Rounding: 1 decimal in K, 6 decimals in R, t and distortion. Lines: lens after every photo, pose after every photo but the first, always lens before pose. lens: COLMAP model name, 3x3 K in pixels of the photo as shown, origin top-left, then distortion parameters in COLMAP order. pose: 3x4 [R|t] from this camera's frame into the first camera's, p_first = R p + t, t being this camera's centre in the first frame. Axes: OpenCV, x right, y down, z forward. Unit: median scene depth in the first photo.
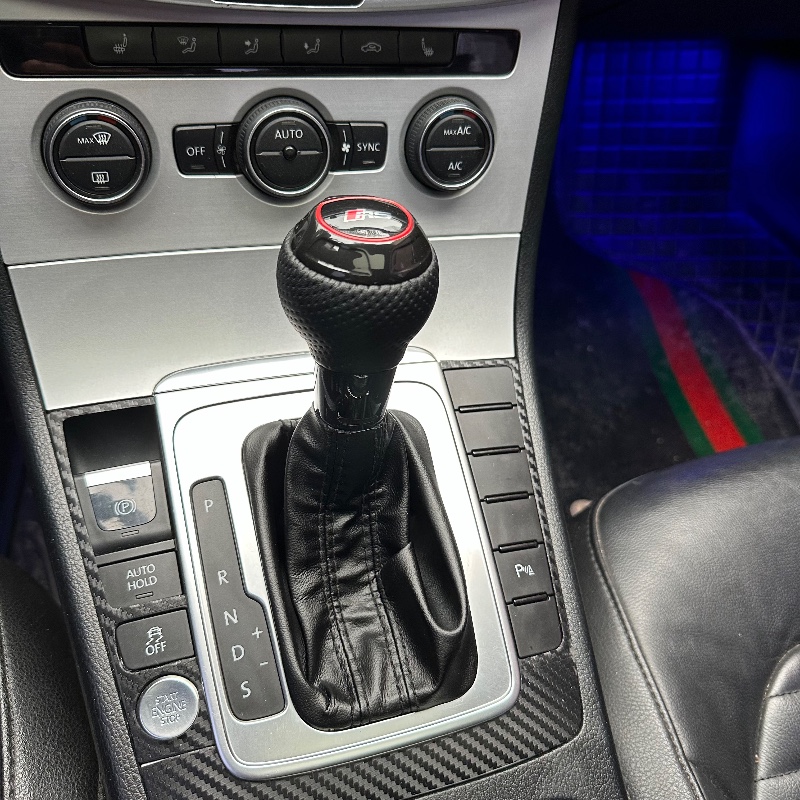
lens RADIAL K [[774.3, 0, 396.7], [0, 774.3, 403.3], [0, 0, 1]] dist [-0.022191, 0.000000]
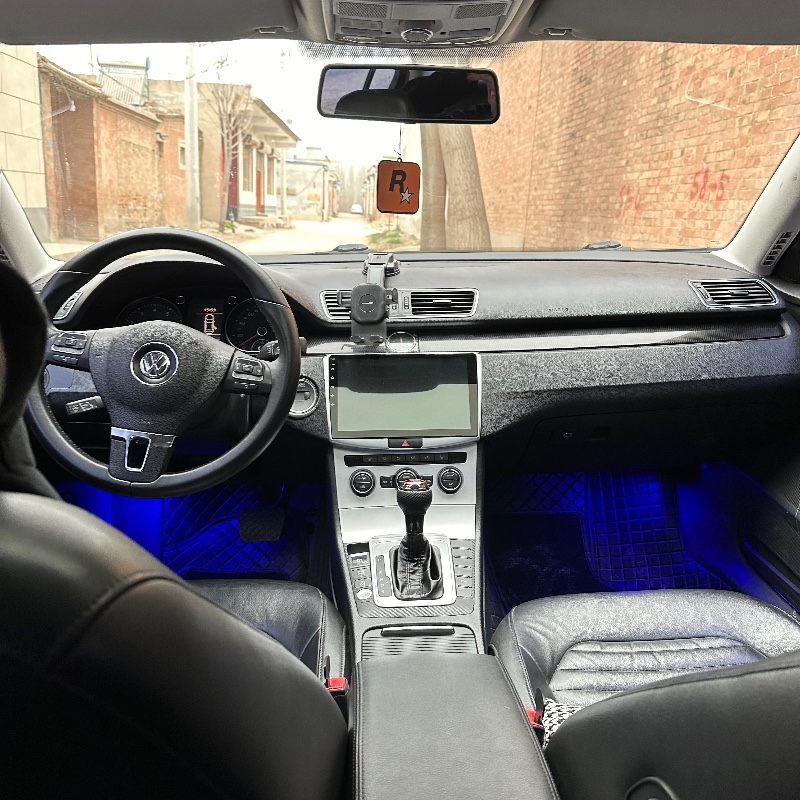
lens RADIAL K [[774.3, 0, 398.6], [0, 774.3, 407.2], [0, 0, 1]] dist [-0.022191, 0.000000]
pose [[0.954801, -0.103600, -0.278606, 1.024432], [-0.085251, 0.802476, -0.590563, 1.823676], [0.284757, 0.587622, 0.757373, -2.401404]]
